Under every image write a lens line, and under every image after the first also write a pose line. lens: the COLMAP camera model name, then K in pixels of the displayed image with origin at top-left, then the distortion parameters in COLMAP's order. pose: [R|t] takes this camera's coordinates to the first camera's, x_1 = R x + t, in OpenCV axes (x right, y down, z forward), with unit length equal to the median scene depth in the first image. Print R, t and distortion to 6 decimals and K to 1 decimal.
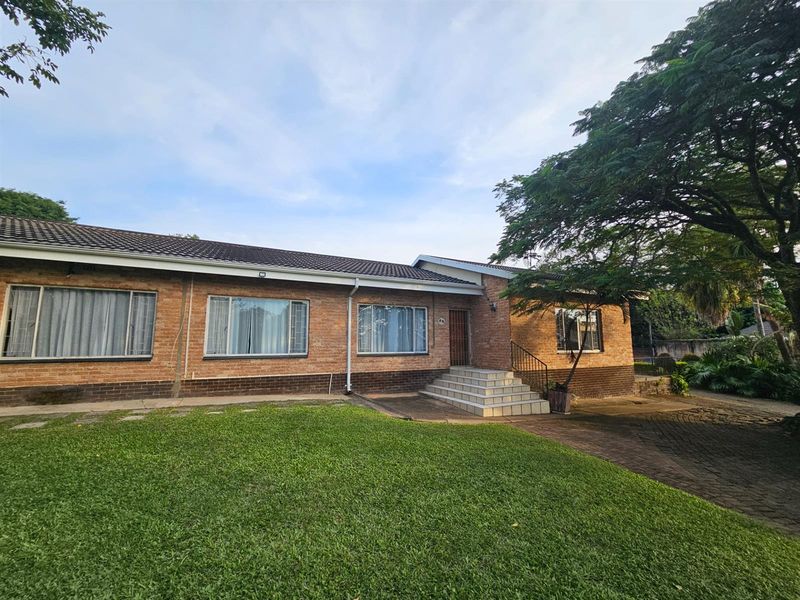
lens RADIAL K [[323.9, 0, 402.9], [0, 323.9, 306.6], [0, 0, 1]] dist [0.002635, 0.000167]
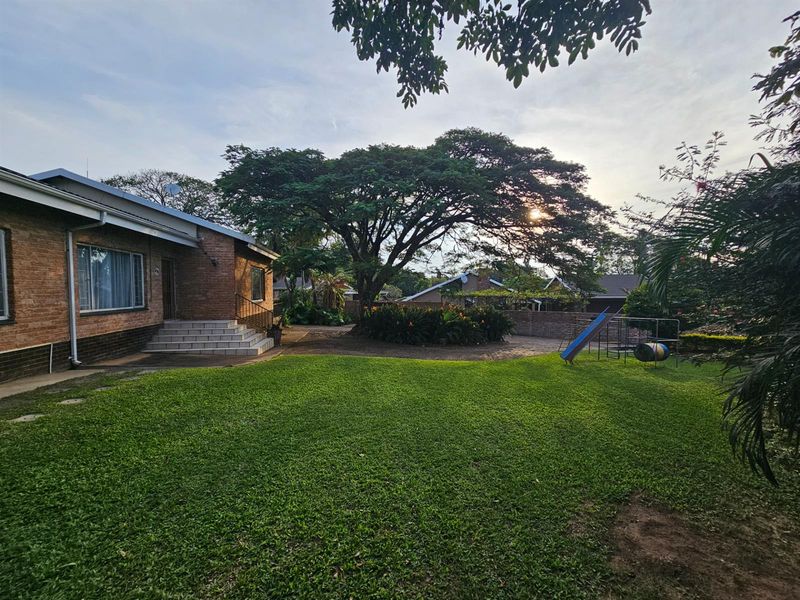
lens RADIAL K [[323.9, 0, 403.3], [0, 323.9, 304.4], [0, 0, 1]] dist [0.002635, 0.000167]
pose [[0.269392, -0.037466, 0.962302, -0.732742], [-0.119061, 0.990281, 0.071886, -0.013565], [-0.955642, -0.133938, 0.262313, 0.135195]]
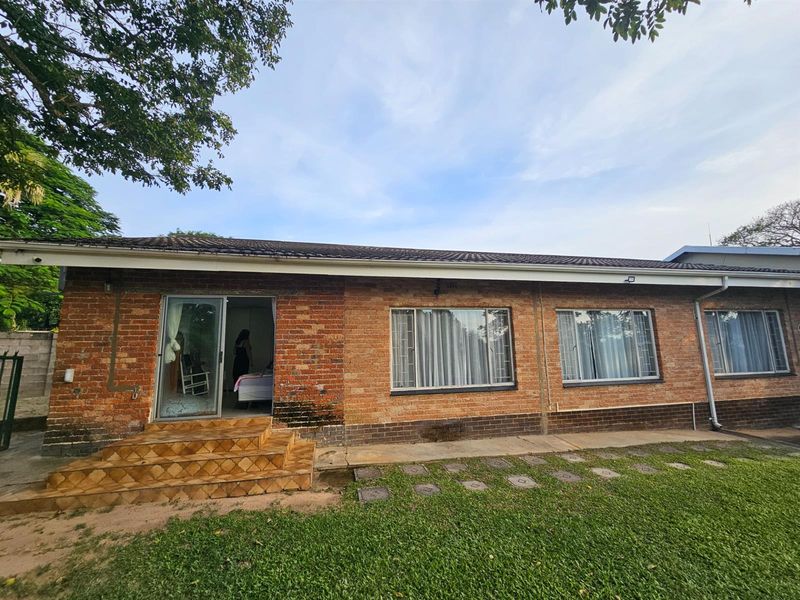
lens RADIAL K [[323.9, 0, 402.0], [0, 323.9, 306.8], [0, 0, 1]] dist [0.002635, 0.000167]
pose [[0.968133, -0.054785, -0.244369, -0.745131], [0.049424, 0.998385, -0.028021, -0.035613], [0.245510, 0.015051, 0.969277, 0.088308]]
